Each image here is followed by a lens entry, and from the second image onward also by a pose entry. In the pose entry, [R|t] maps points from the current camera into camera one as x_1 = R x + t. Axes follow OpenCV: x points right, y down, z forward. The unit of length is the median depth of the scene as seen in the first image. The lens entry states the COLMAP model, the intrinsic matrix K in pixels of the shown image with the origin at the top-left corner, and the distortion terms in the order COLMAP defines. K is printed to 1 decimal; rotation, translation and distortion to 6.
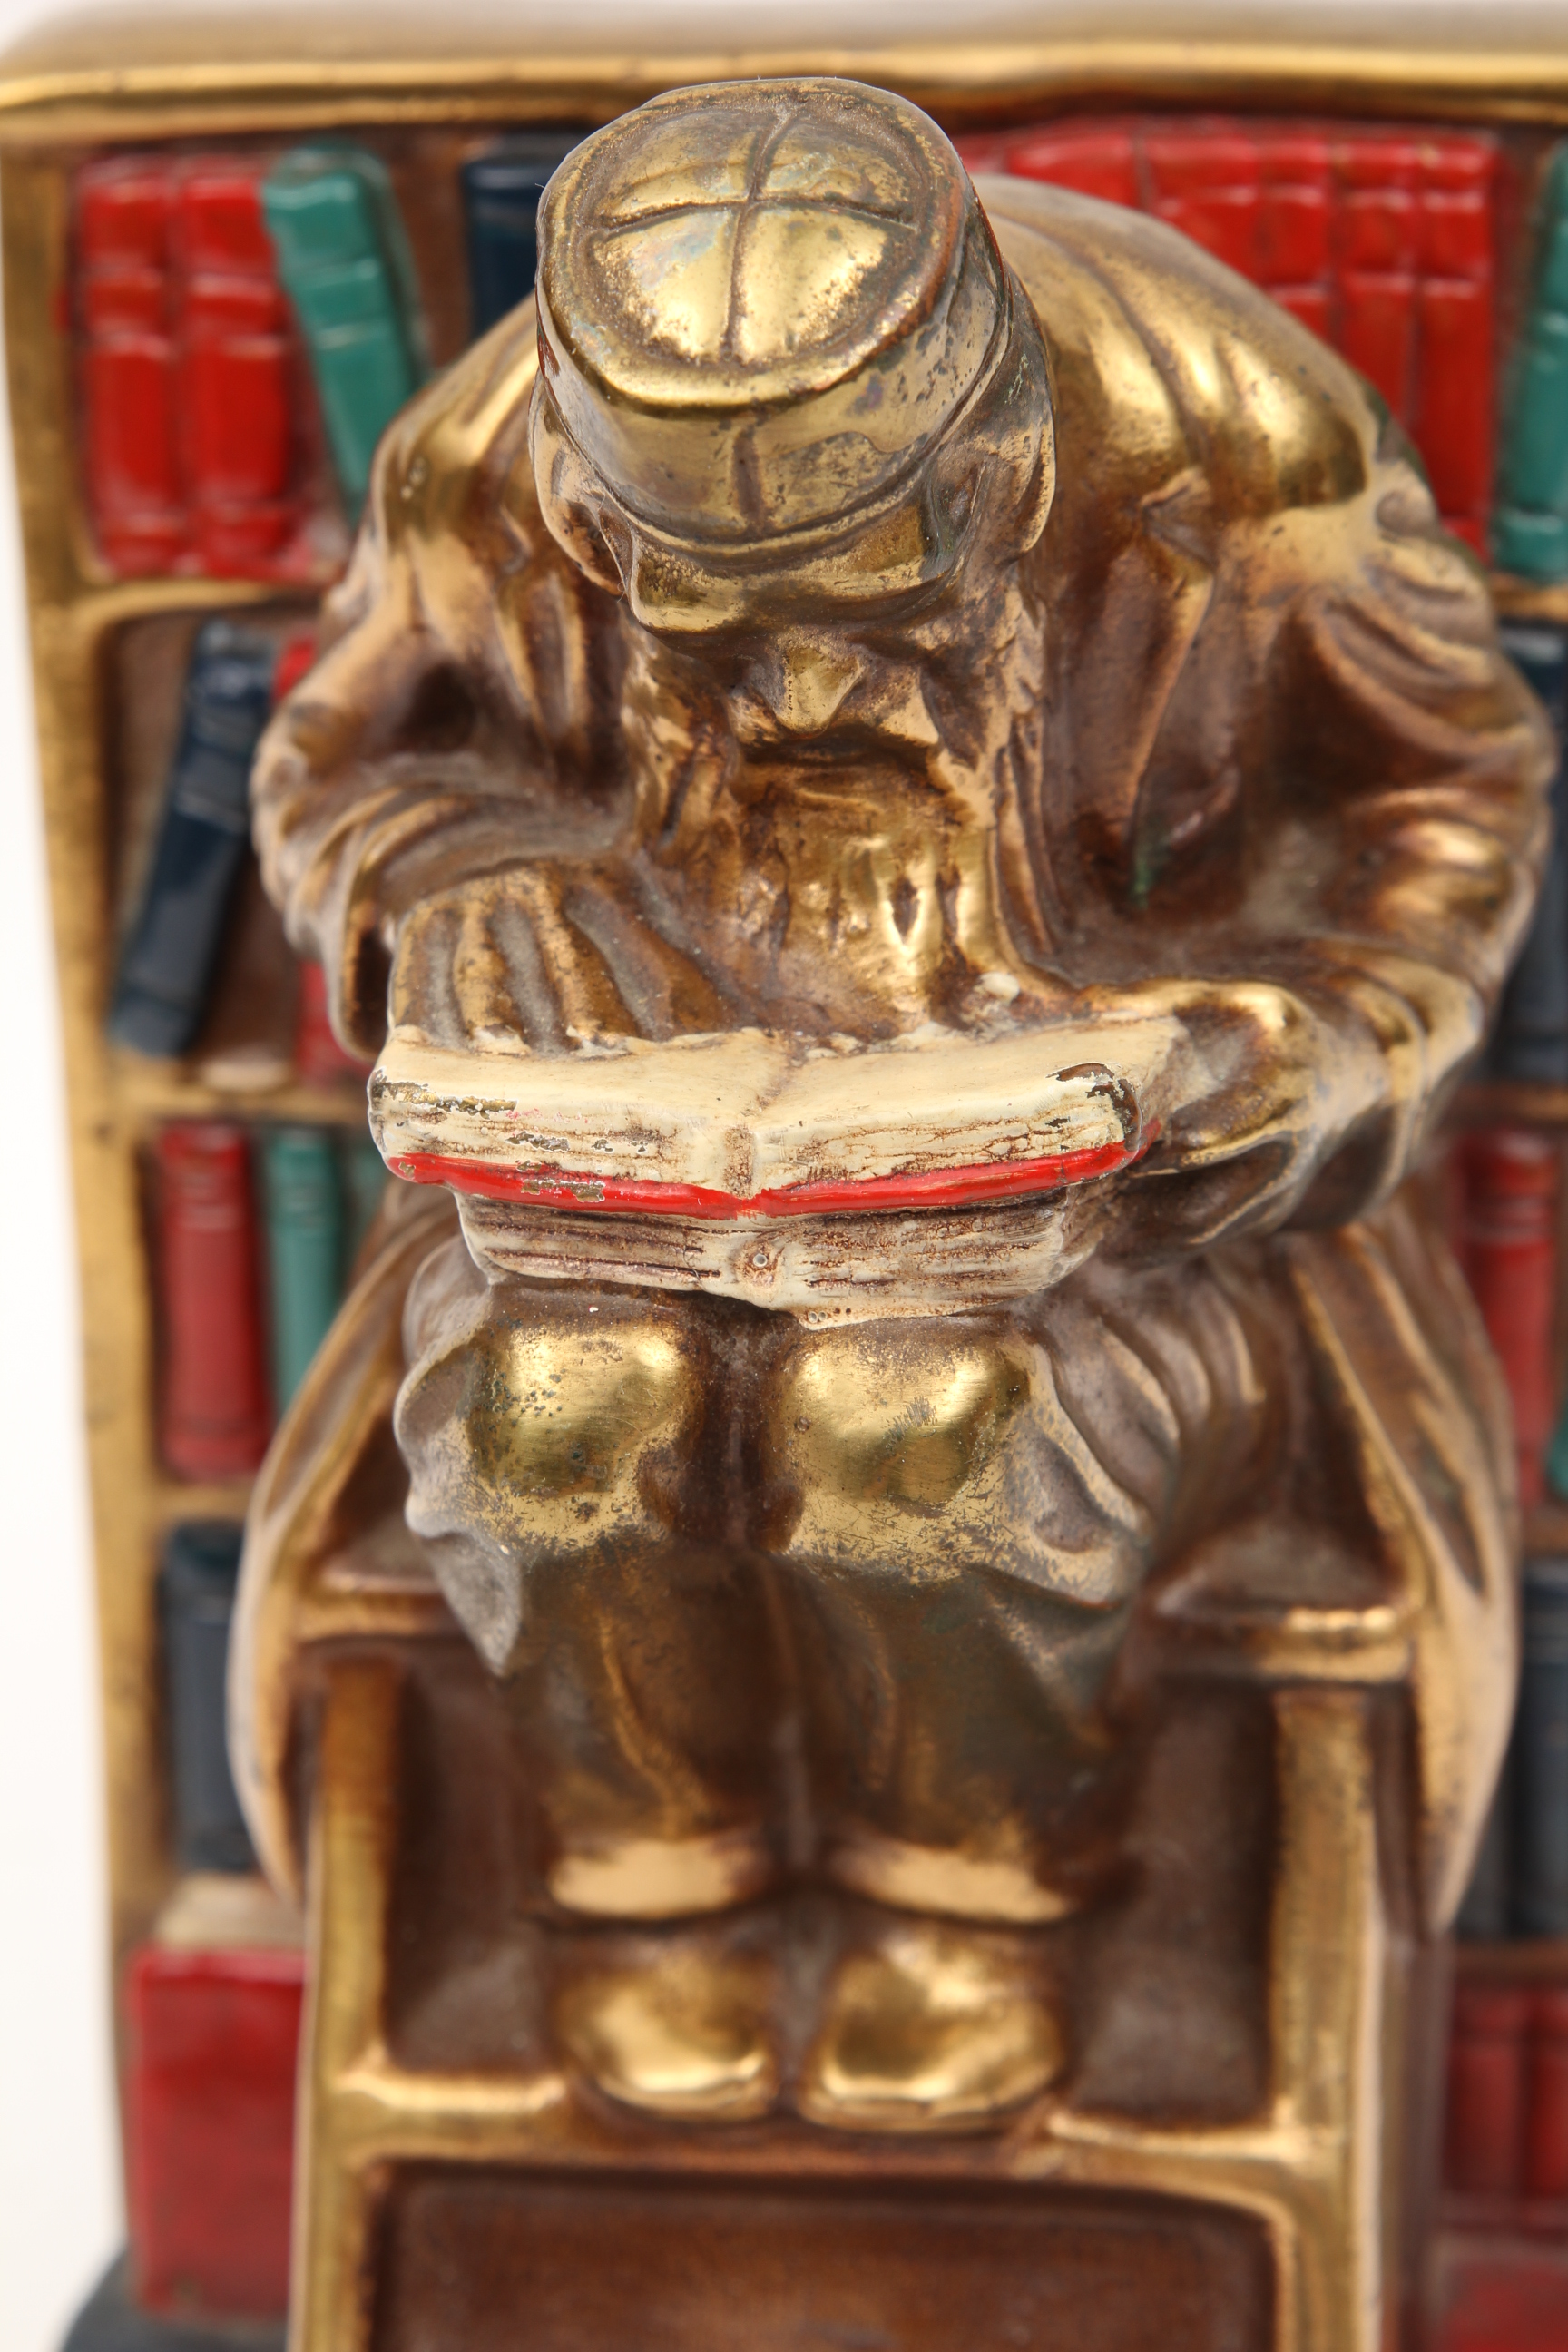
lens RADIAL K [[6350.5, 0, 782.9], [0, 6350.5, 1174.2], [0, 0, 1]] dist [0.029324, 0.000000]
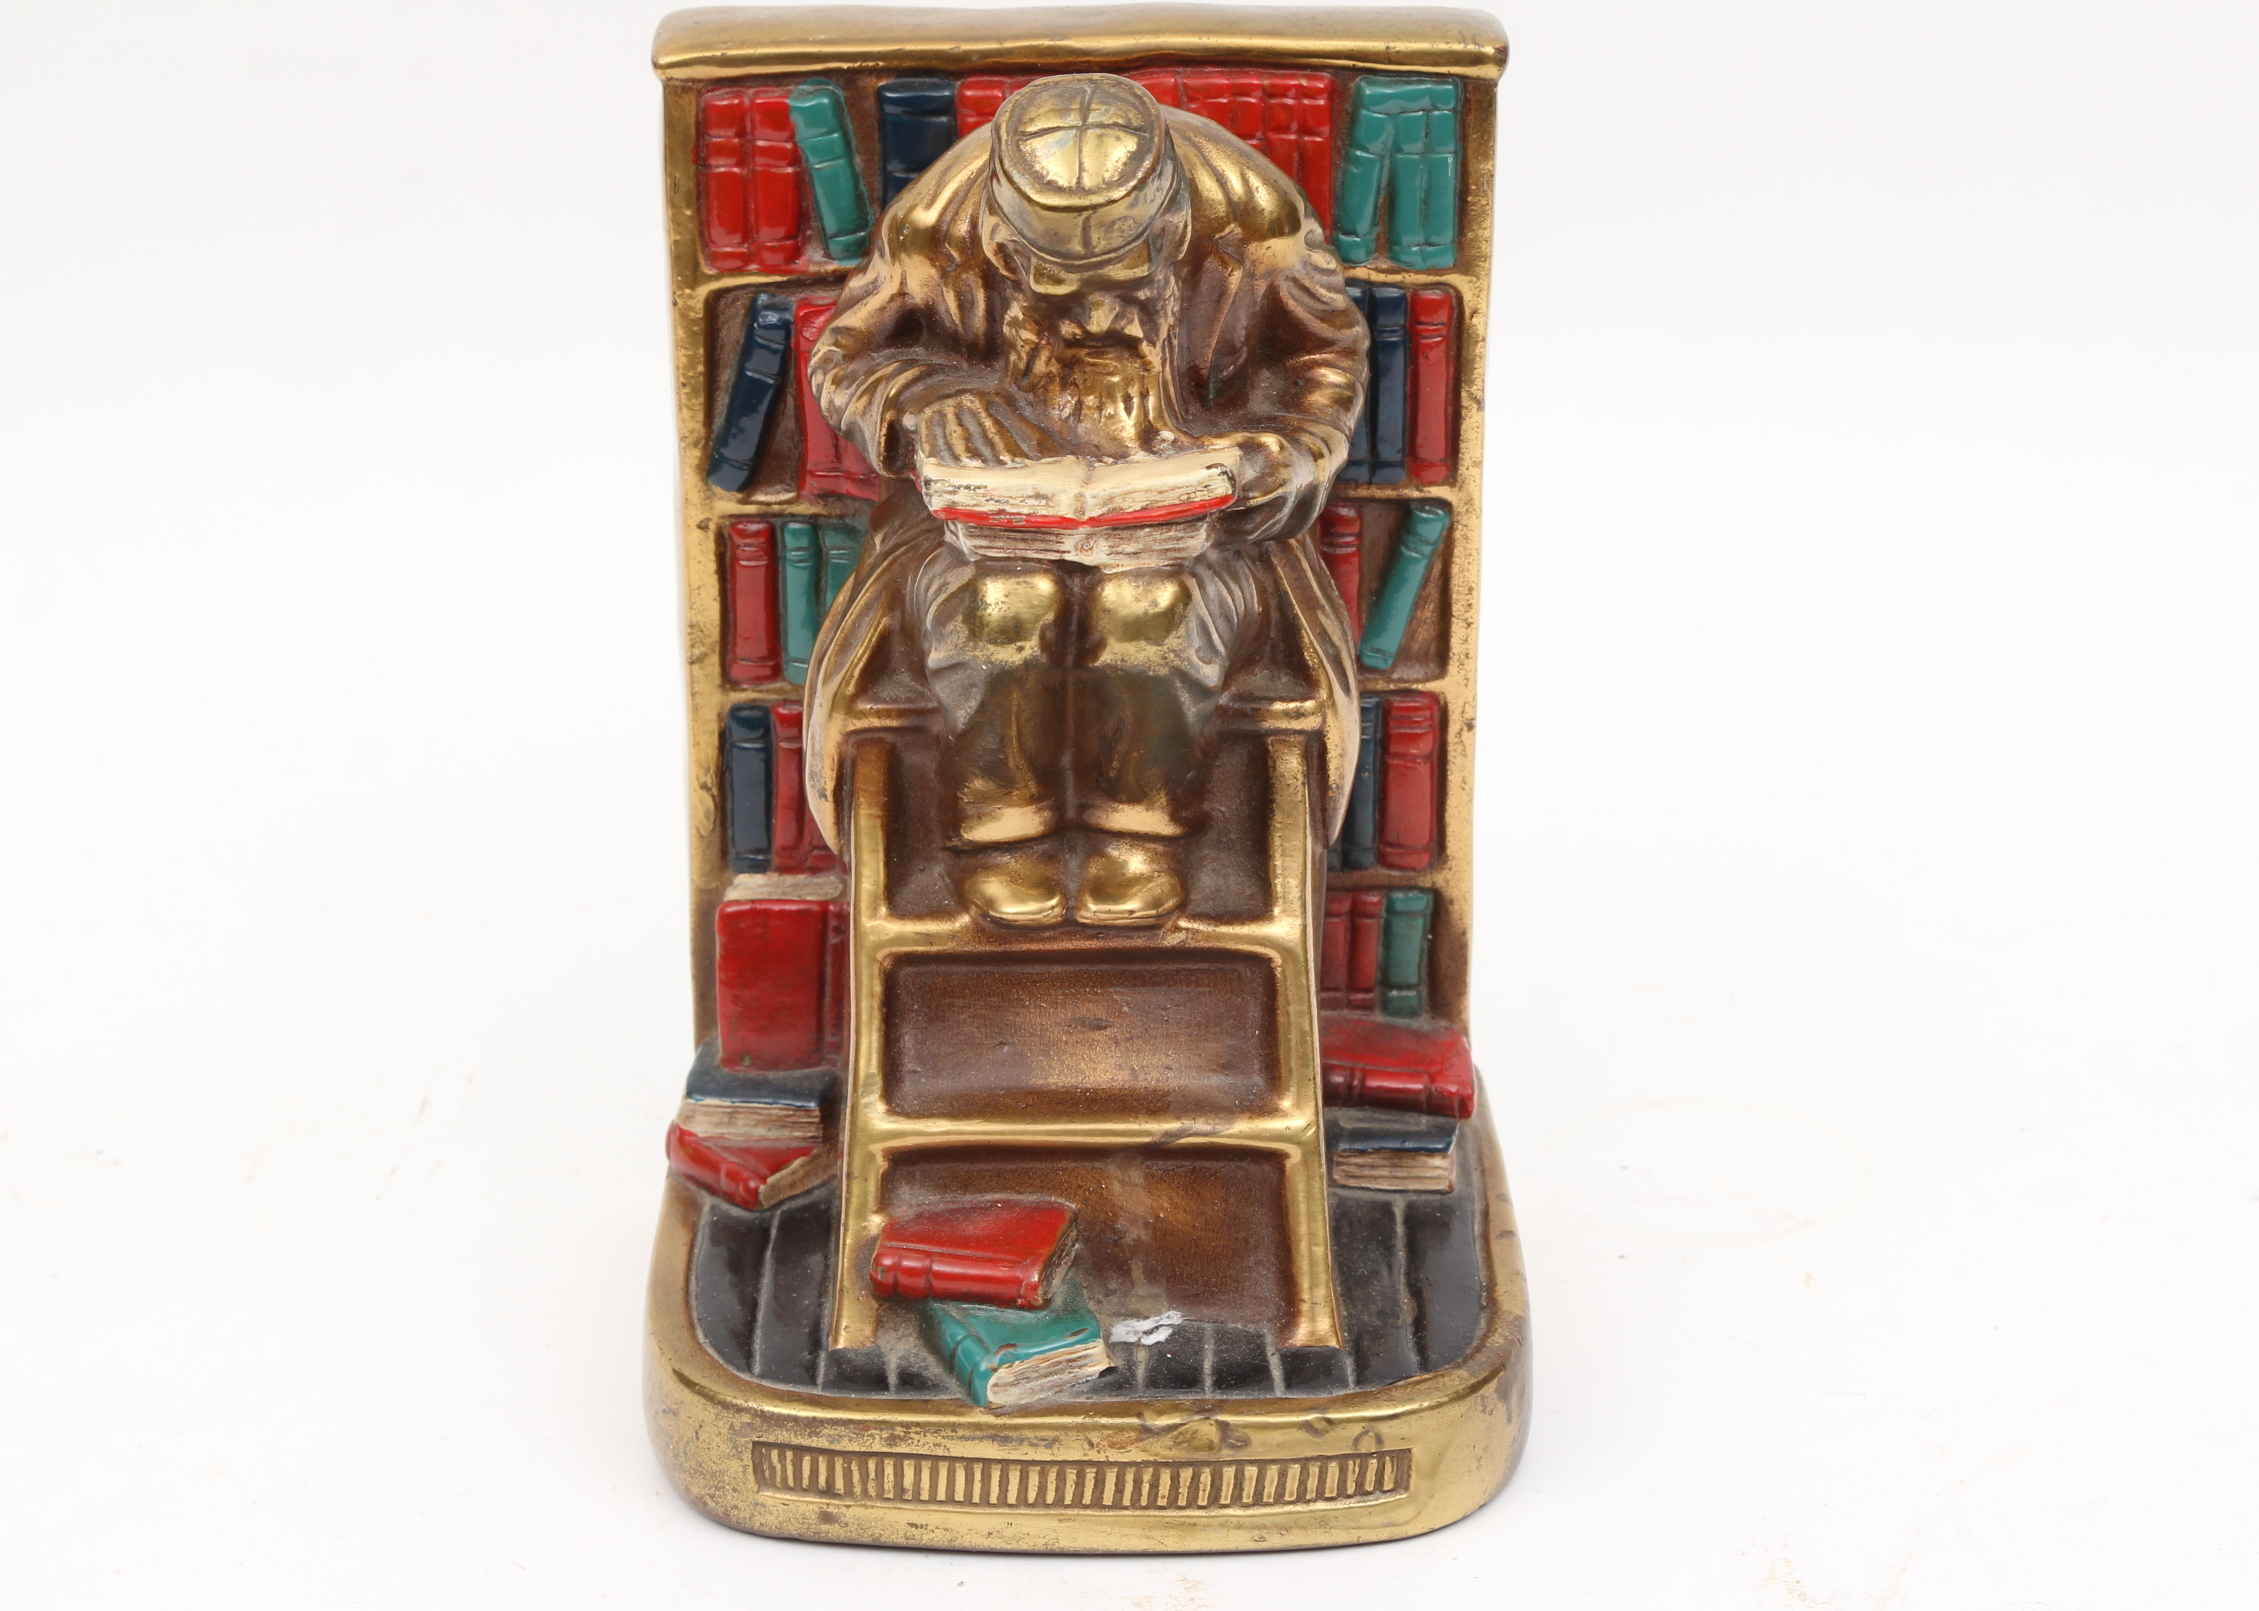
lens RADIAL K [[5977.6, 0, 1129.7], [0, 5977.6, 806.3], [0, 0, 1]] dist [0.108469, 0.000000]
pose [[0.987213, -0.034050, 0.155730, -0.322592], [0.032932, 0.999410, 0.009759, 0.084472], [-0.155971, -0.004505, 0.987751, -1.198775]]
